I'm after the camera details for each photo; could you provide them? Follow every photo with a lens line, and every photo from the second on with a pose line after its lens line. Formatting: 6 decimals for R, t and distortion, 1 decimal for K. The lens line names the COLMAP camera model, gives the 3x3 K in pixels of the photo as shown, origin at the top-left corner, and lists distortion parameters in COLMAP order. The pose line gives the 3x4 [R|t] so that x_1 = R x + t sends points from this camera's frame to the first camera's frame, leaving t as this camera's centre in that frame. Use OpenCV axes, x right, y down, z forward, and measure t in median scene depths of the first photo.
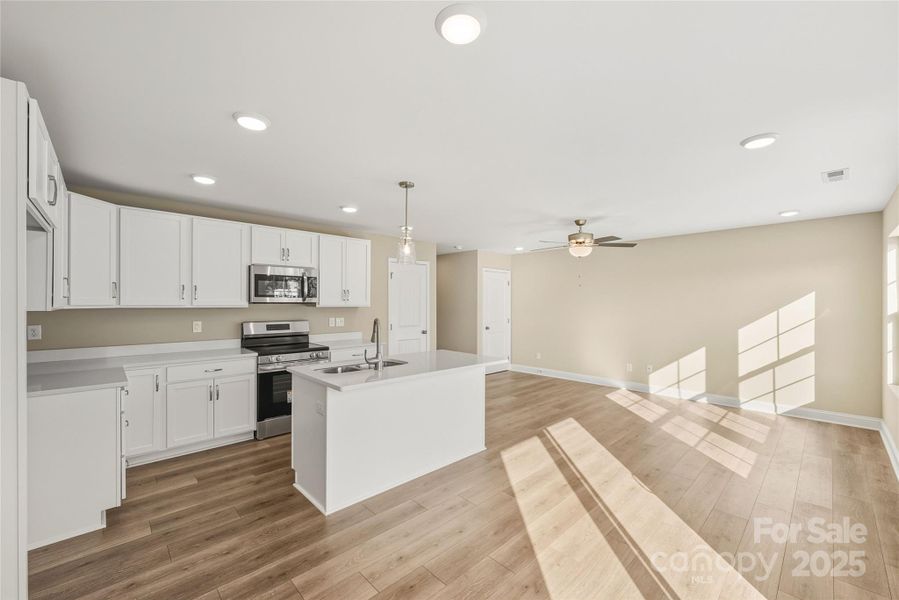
lens RADIAL K [[364.2, 0, 449.5], [0, 364.2, 300.0], [0, 0, 1]] dist [-0.004347, -0.000224]
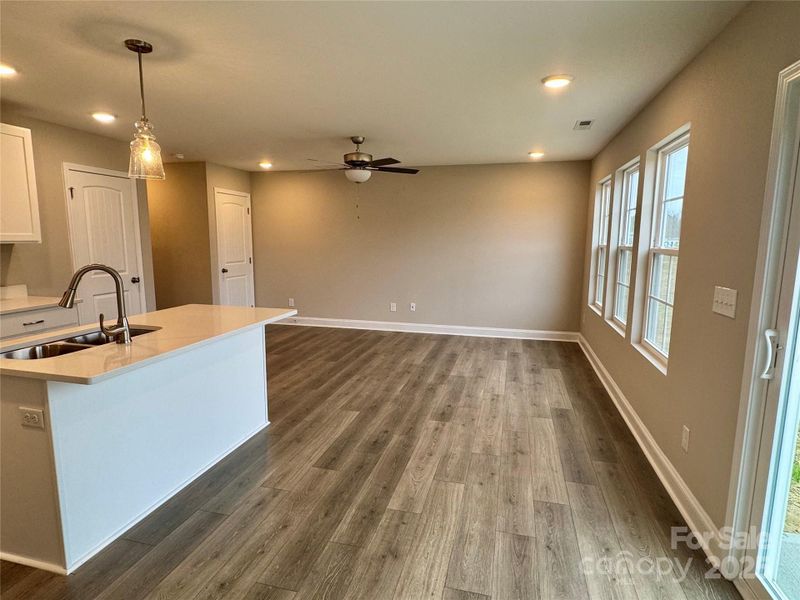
lens RADIAL K [[444.8, 0, 400.0], [0, 444.8, 300.0], [0, 0, 1]] dist [0.000017, 0.000219]
pose [[0.848861, -0.070030, 0.523957, -0.127417], [-0.010014, 0.988878, 0.148394, -0.004766], [-0.528521, -0.131213, 0.838718, 0.056139]]
